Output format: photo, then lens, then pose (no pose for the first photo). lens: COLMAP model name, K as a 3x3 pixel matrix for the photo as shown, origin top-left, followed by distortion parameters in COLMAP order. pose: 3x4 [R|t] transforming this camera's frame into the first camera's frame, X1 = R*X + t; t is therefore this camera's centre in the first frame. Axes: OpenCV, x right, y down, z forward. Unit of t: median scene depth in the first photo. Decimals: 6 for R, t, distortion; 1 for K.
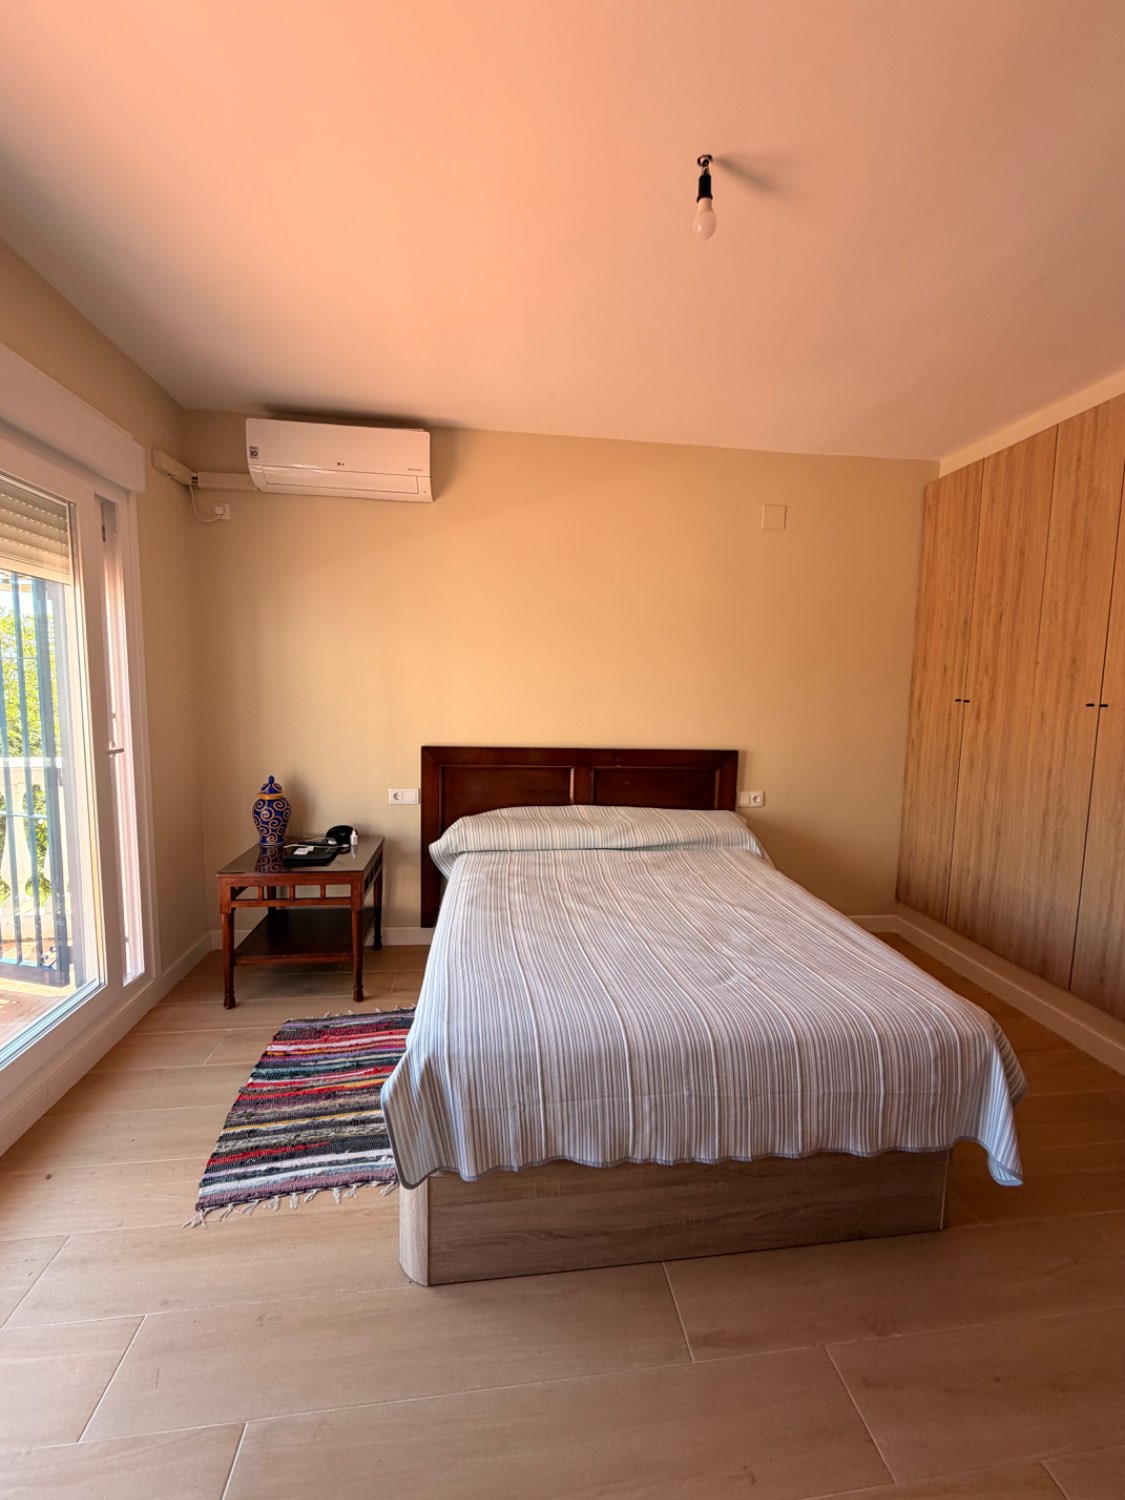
lens RADIAL K [[595.3, 0, 555.7], [0, 595.3, 746.5], [0, 0, 1]] dist [0.000658, 0.000118]
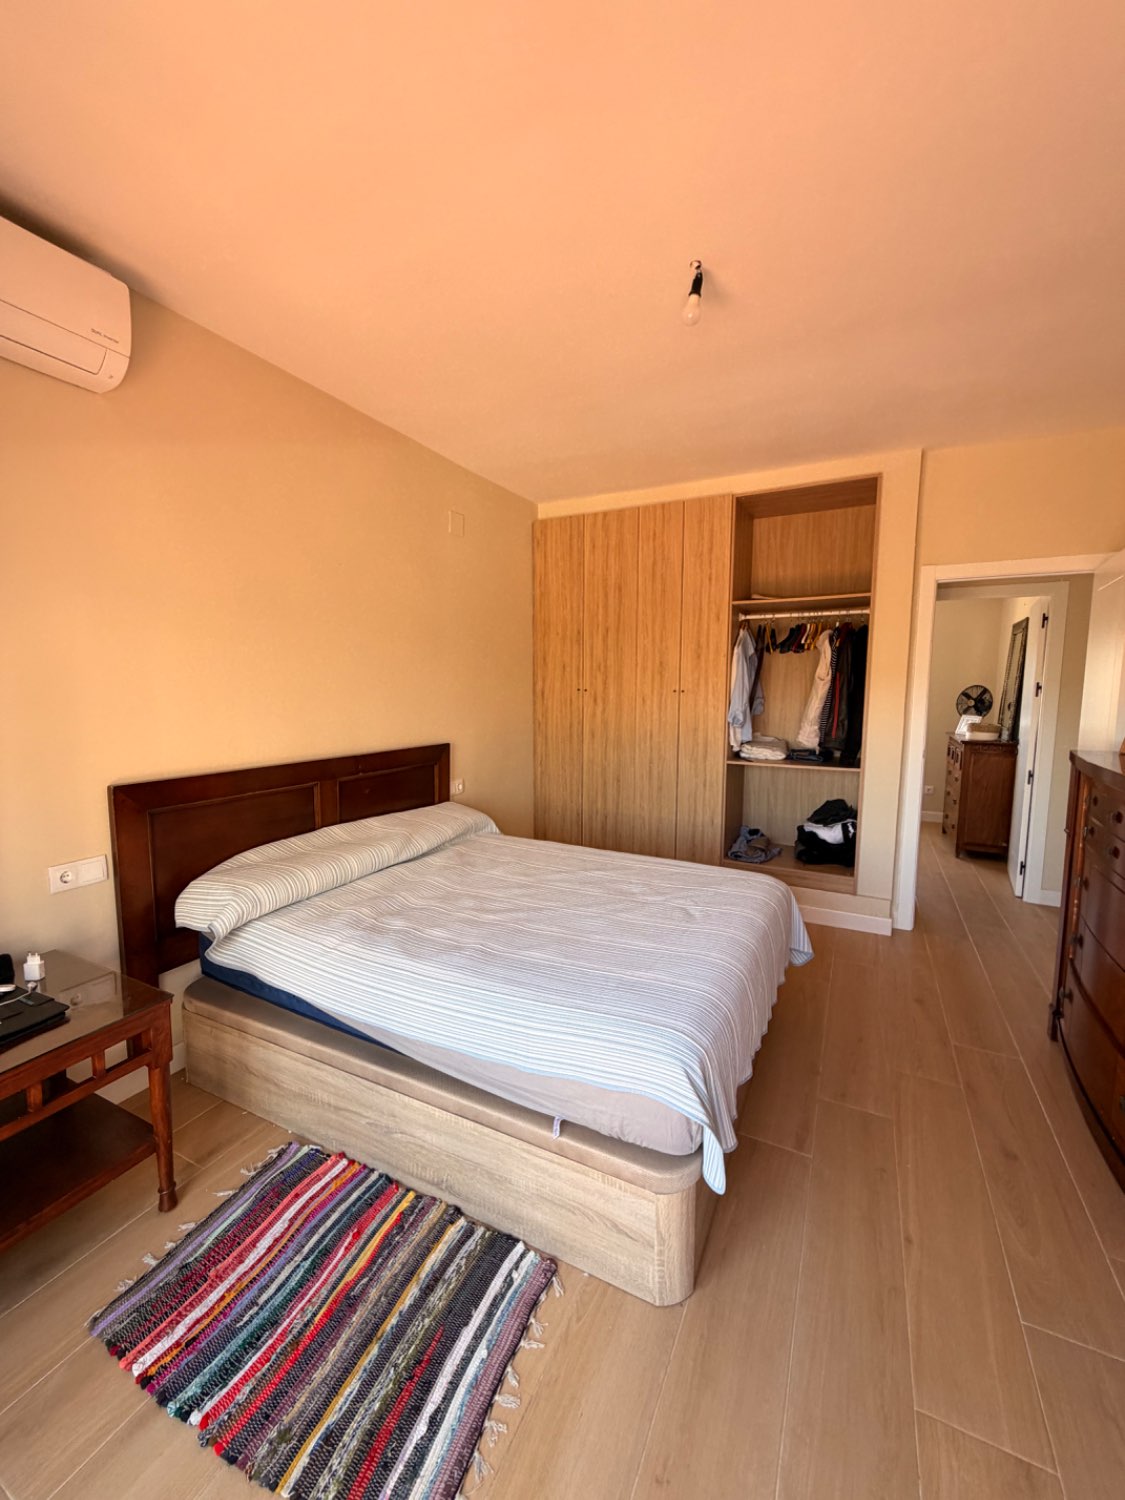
lens RADIAL K [[595.3, 0, 564.9], [0, 595.3, 747.9], [0, 0, 1]] dist [0.000658, 0.000118]
pose [[0.559999, -0.107594, 0.821477, -0.569635], [0.090280, 0.993552, 0.068588, -0.049869], [-0.823560, 0.035753, 0.566102, 0.308941]]
